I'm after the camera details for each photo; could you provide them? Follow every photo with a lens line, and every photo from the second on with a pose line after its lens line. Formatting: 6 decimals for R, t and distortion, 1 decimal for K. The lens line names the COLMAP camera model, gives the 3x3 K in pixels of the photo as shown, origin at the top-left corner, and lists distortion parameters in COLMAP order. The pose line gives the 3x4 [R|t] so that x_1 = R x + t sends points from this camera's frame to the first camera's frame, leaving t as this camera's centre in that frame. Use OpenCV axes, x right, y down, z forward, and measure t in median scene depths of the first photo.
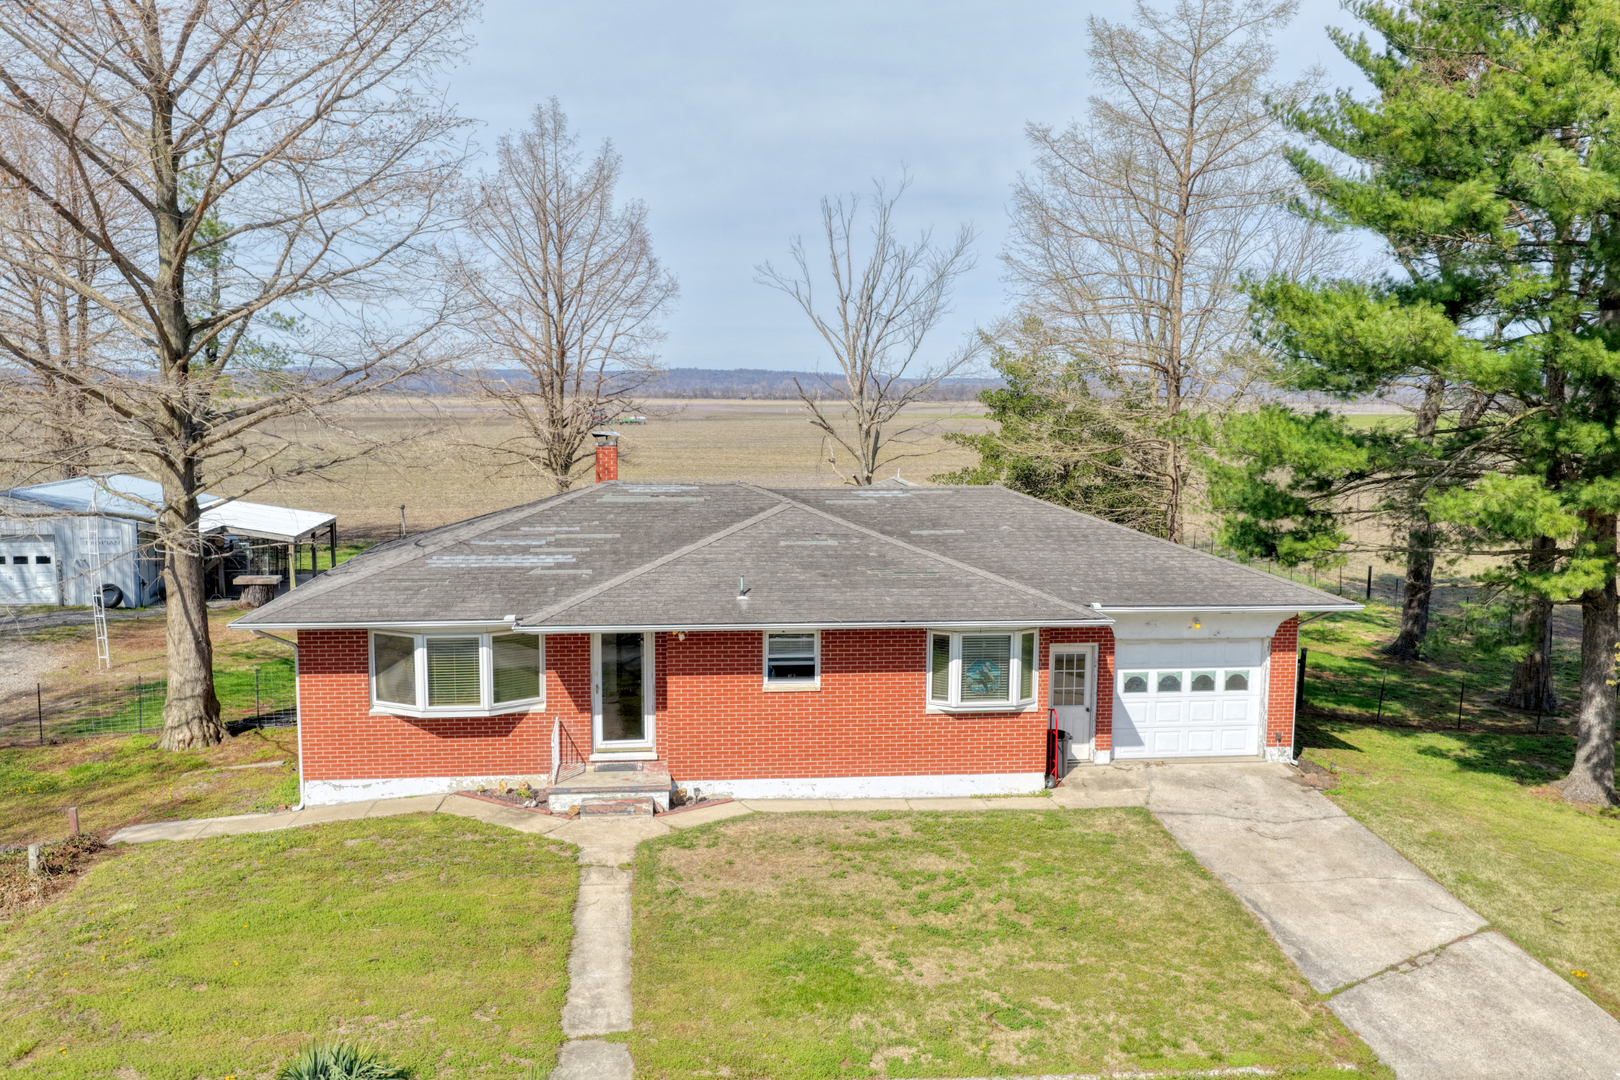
lens RADIAL K [[1329.5, 0, 810.0], [0, 1329.5, 540.0], [0, 0, 1]] dist [0.001642, -0.000454]
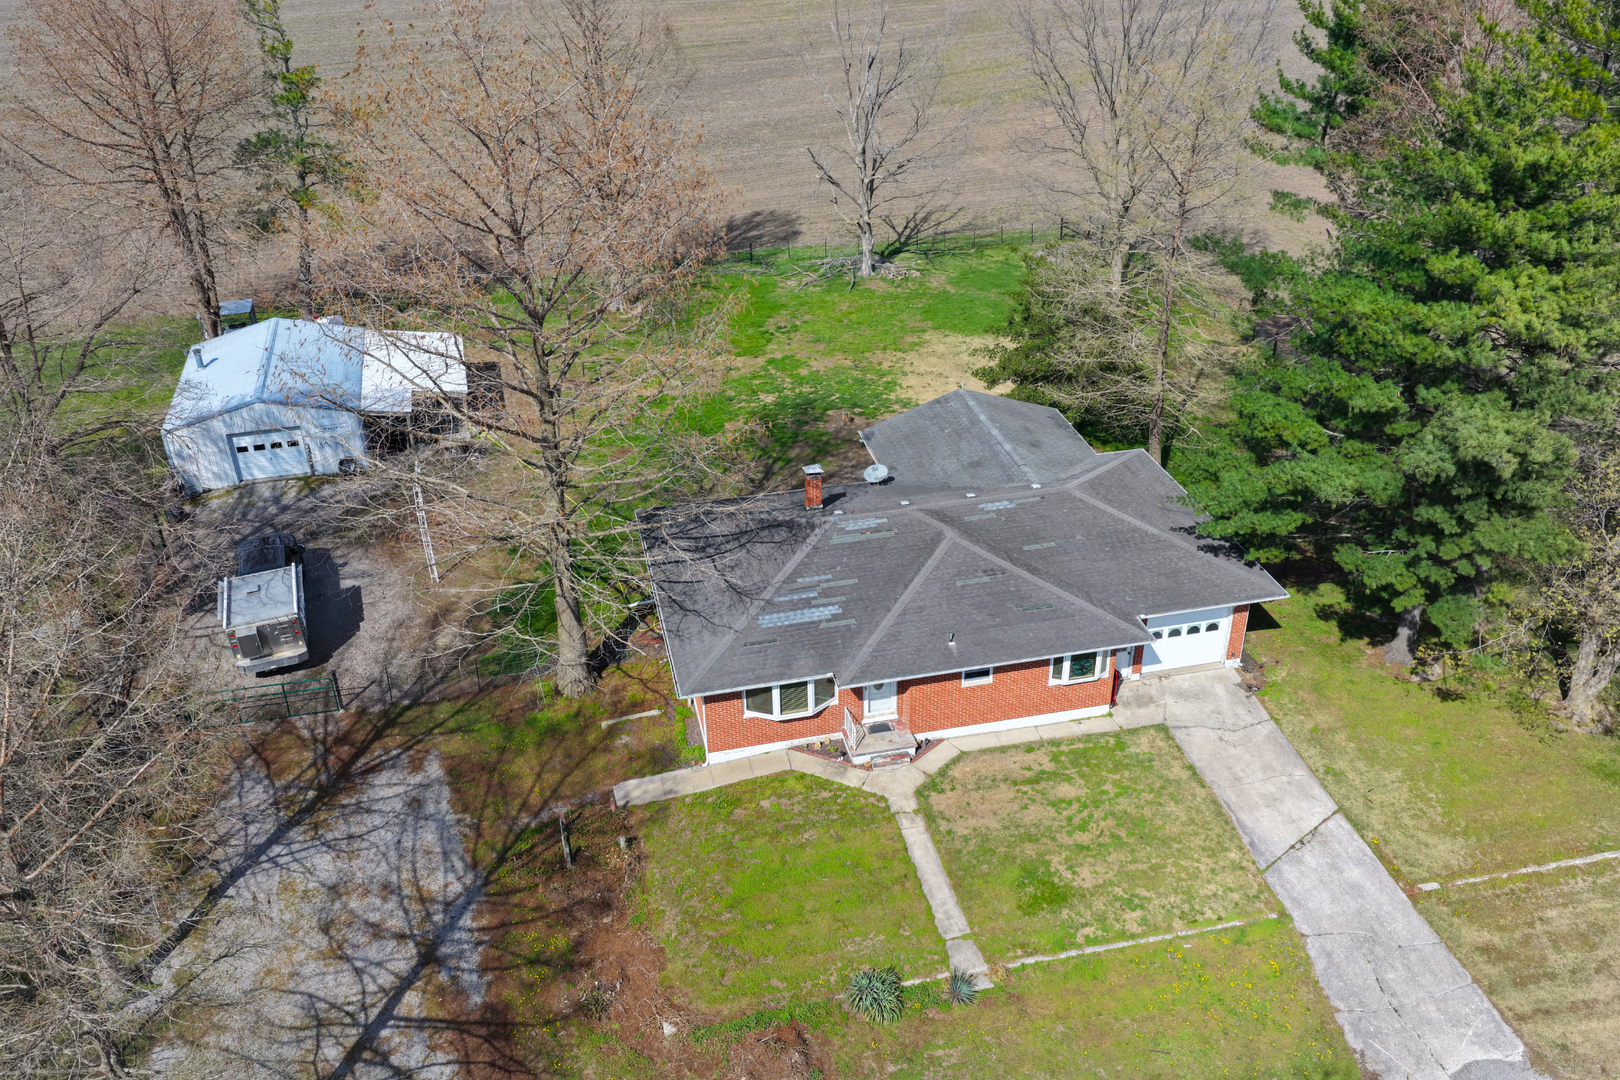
lens RADIAL K [[1329.5, 0, 810.0], [0, 1329.5, 540.0], [0, 0, 1]] dist [0.001642, -0.000454]
pose [[0.993857, -0.074729, 0.081633, -0.413971], [0.035189, 0.912704, 0.407103, -0.898459], [-0.104930, -0.401729, 0.909727, -0.587349]]
